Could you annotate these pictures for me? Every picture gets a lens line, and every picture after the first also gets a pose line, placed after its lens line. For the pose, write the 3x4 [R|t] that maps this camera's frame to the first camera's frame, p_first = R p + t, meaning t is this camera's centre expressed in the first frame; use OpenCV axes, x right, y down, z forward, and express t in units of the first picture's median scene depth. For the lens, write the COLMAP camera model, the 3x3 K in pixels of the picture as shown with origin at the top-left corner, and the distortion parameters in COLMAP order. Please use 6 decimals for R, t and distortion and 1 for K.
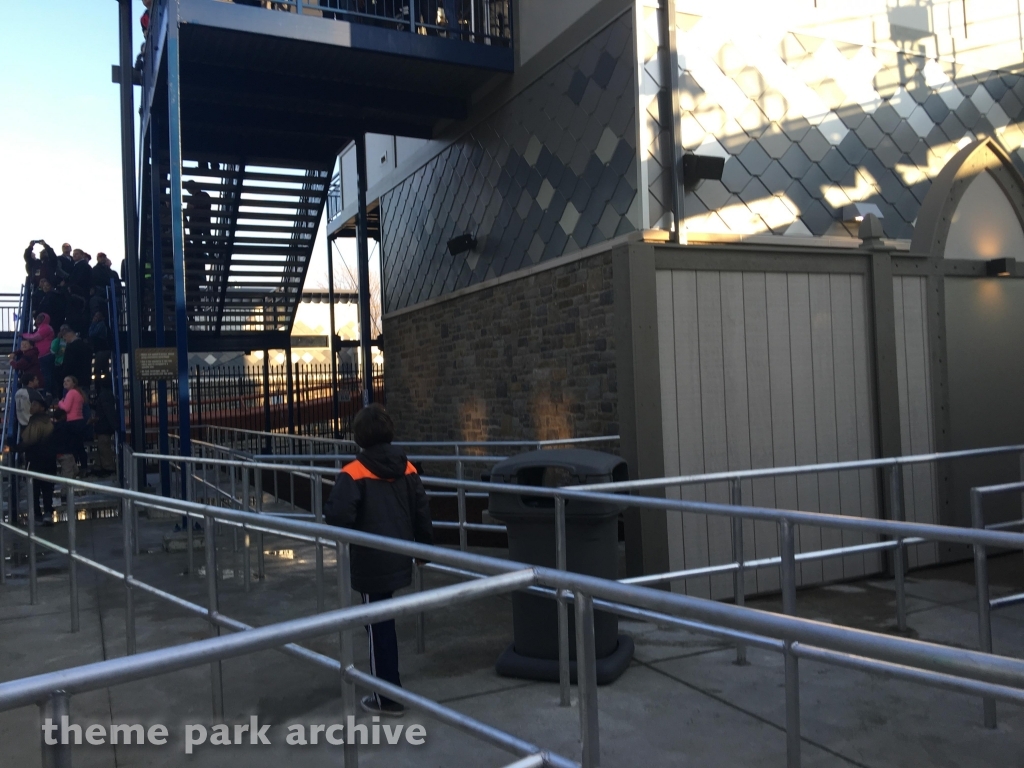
lens RADIAL K [[824.4, 0, 542.2], [0, 824.4, 387.1], [0, 0, 1]] dist [0.092730, -0.155622]
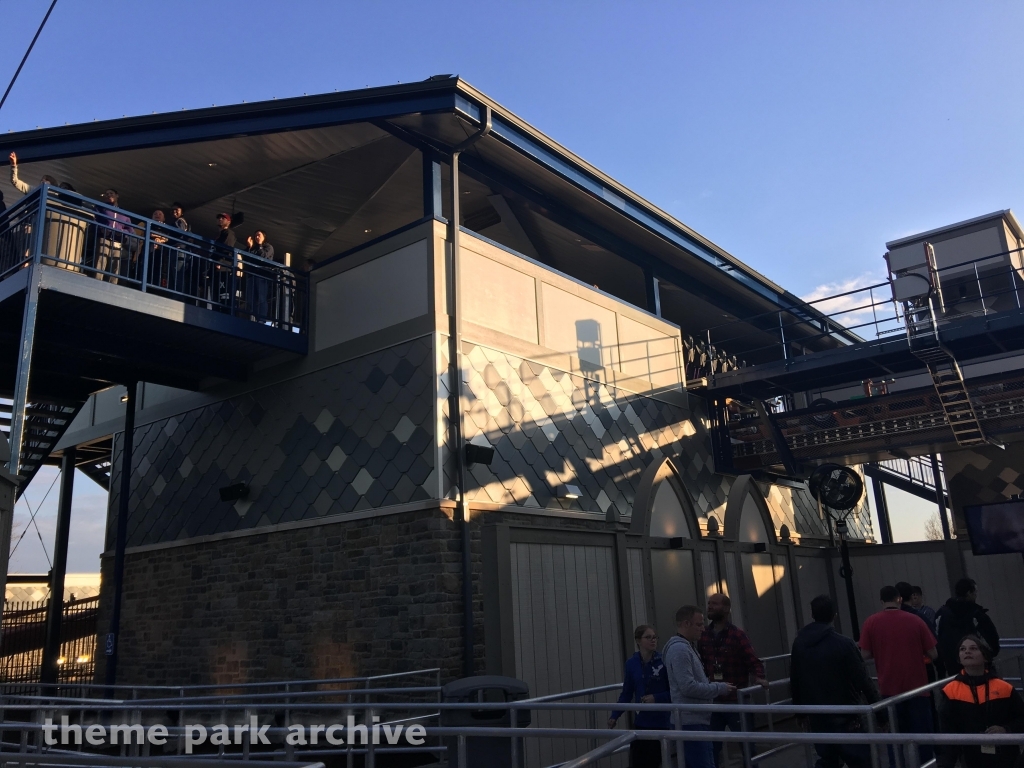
lens RADIAL K [[824.4, 0, 542.2], [0, 824.4, 387.1], [0, 0, 1]] dist [0.092730, -0.155622]
pose [[0.896449, 0.119407, 0.426757, -0.246158], [0.003199, 0.961245, -0.275678, -0.001762], [-0.443136, 0.248496, 0.861324, -0.179234]]
